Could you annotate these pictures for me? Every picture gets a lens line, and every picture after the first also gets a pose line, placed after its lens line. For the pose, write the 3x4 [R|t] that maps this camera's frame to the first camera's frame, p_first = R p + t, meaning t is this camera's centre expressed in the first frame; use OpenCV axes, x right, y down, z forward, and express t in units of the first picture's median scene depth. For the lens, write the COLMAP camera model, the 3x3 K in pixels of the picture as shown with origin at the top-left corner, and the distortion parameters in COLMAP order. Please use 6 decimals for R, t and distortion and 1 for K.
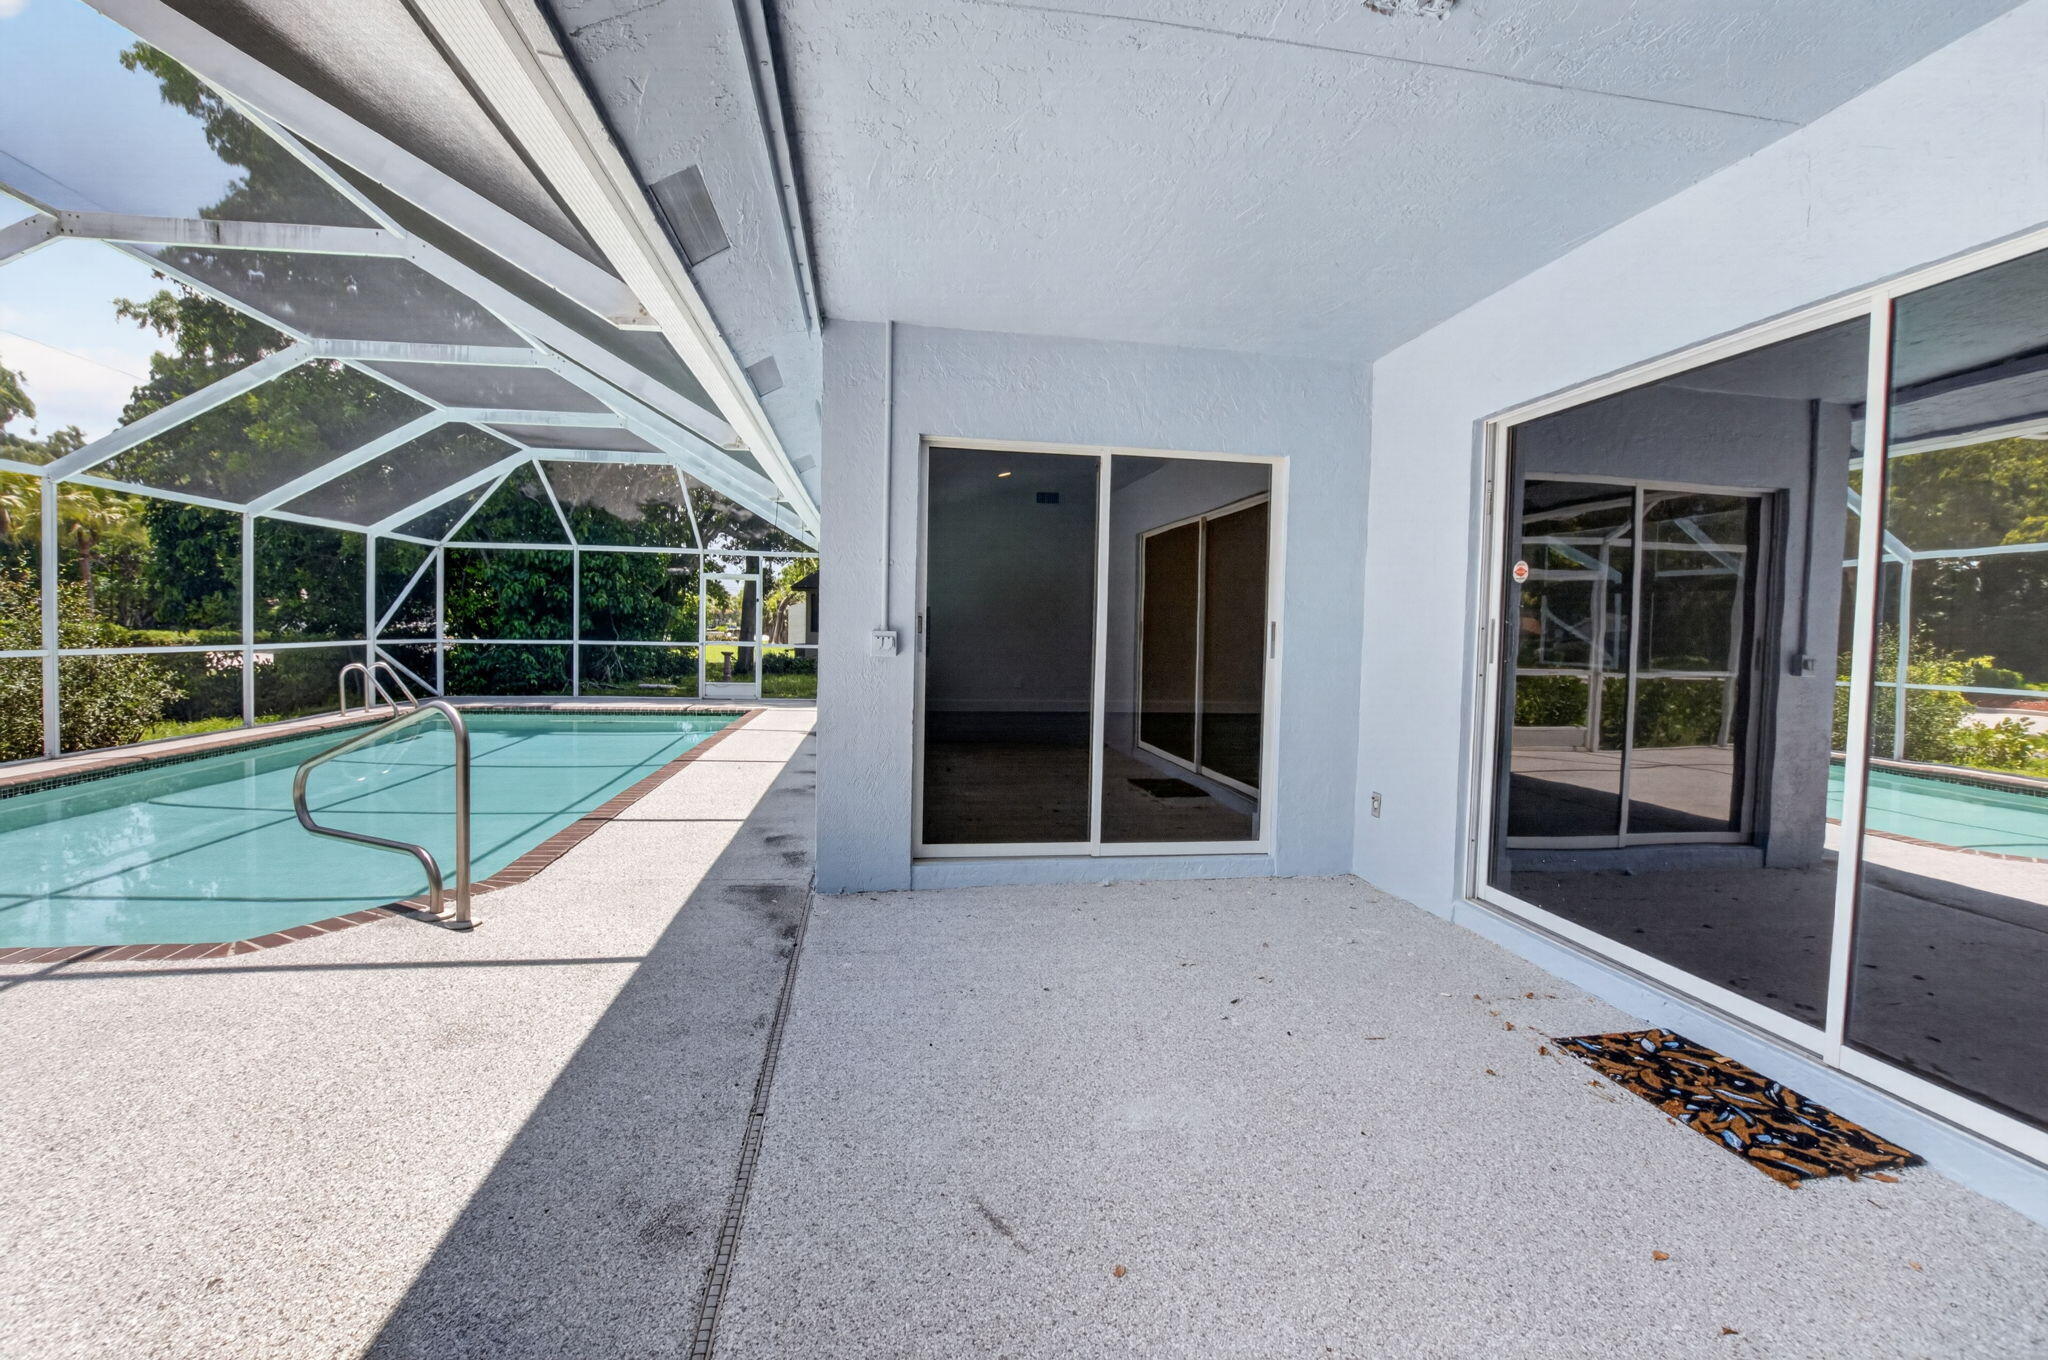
lens RADIAL K [[894.6, 0, 1024.0], [0, 894.6, 680.0], [0, 0, 1]] dist [-0.020923, 0.000211]
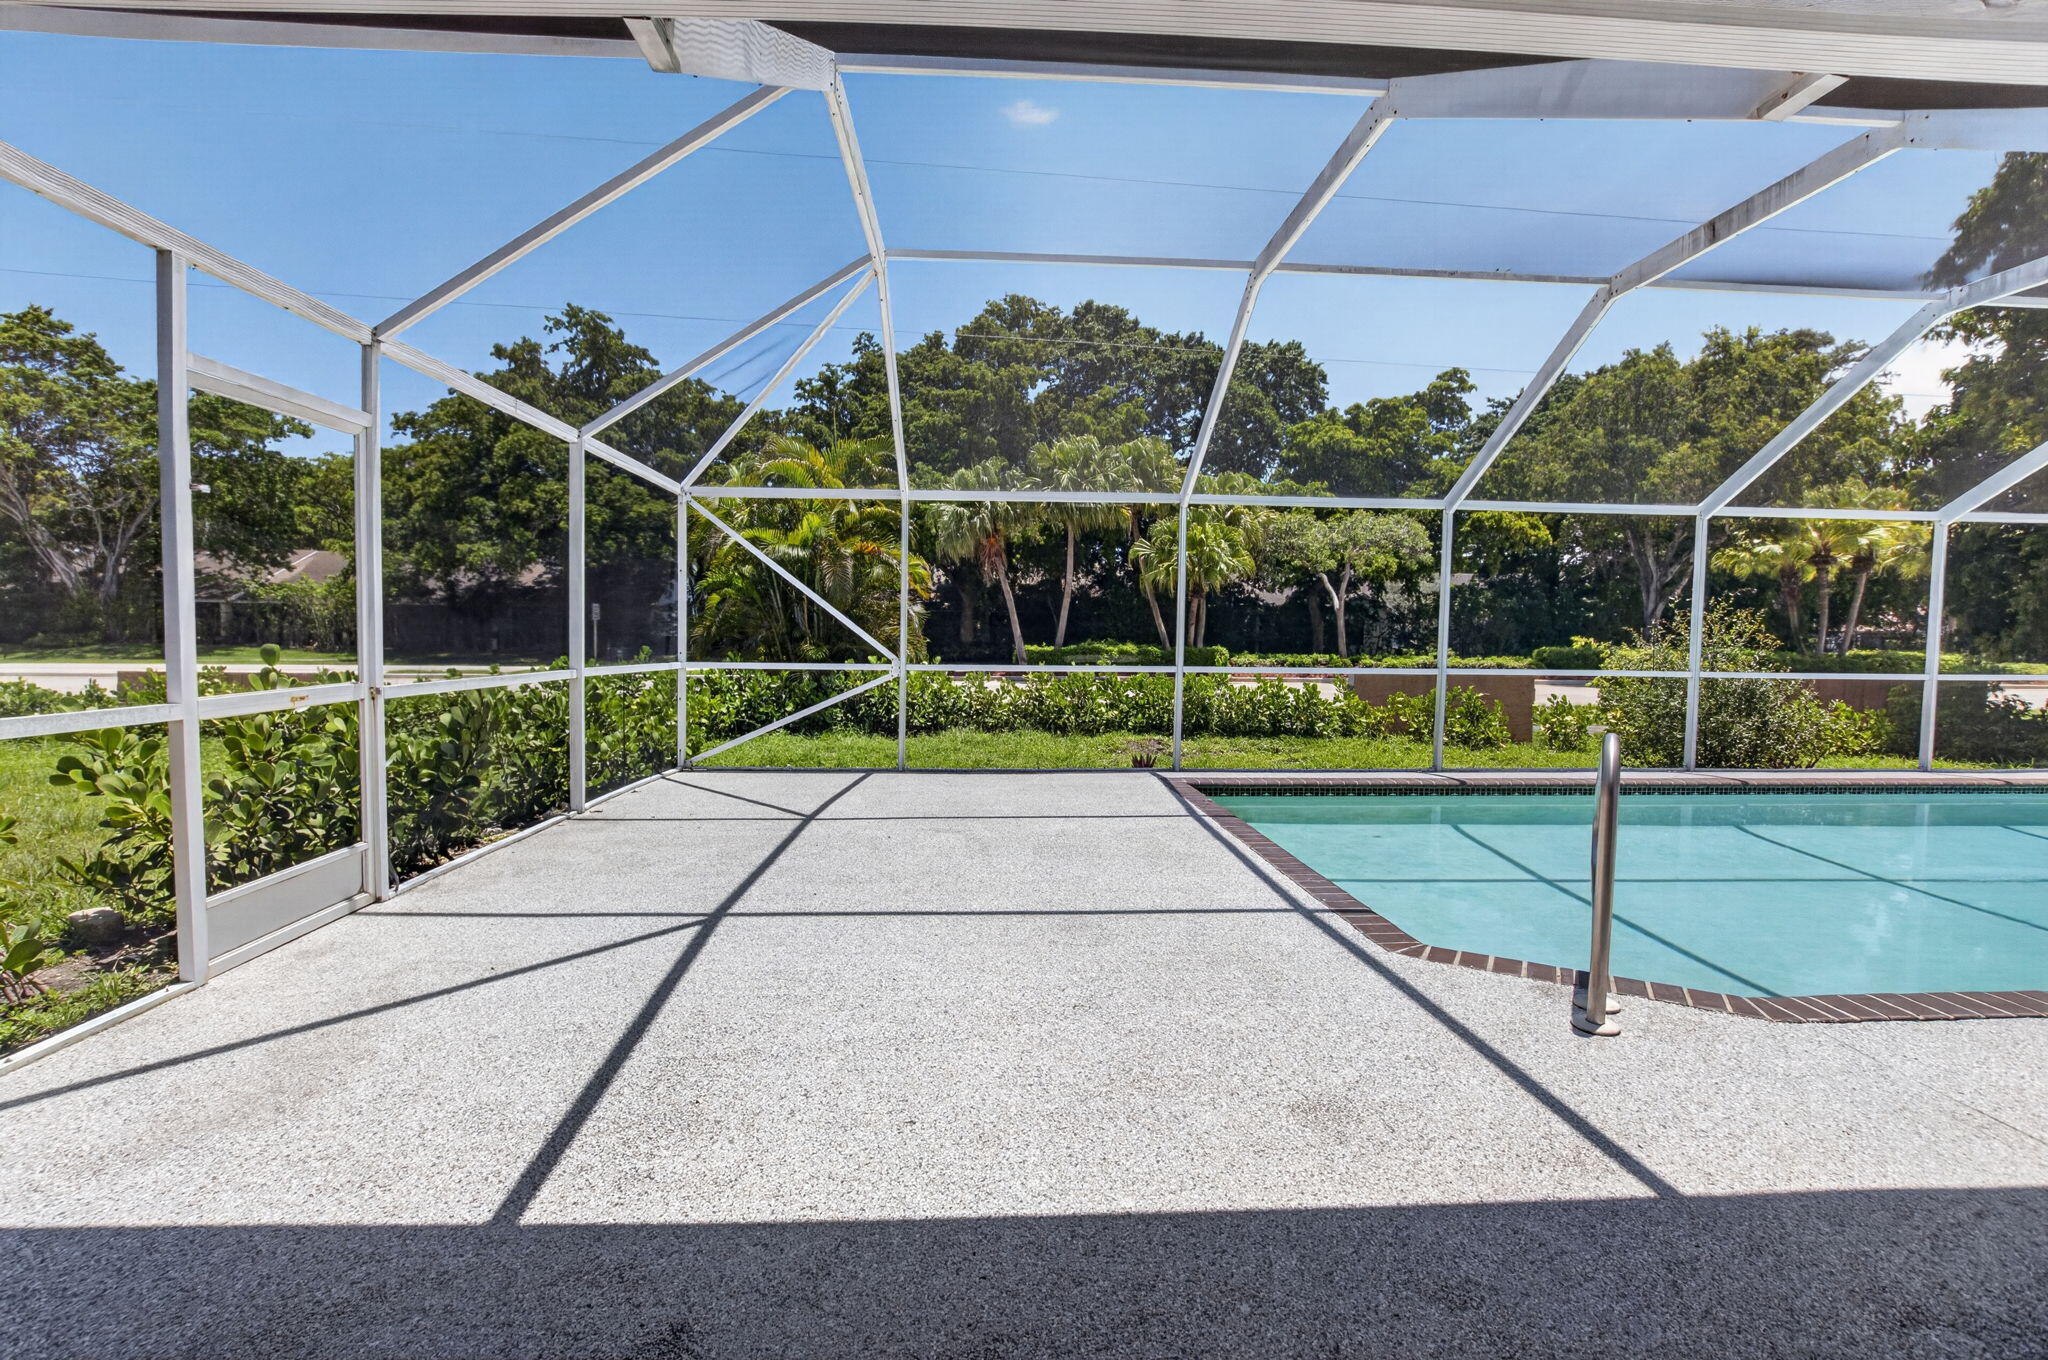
lens RADIAL K [[894.6, 0, 1024.0], [0, 894.6, 680.0], [0, 0, 1]] dist [-0.020923, 0.000211]
pose [[-0.109229, 0.026637, -0.993660, 0.185827], [-0.062754, 0.997462, 0.033637, -0.018176], [0.992034, 0.066030, -0.107281, 0.624289]]
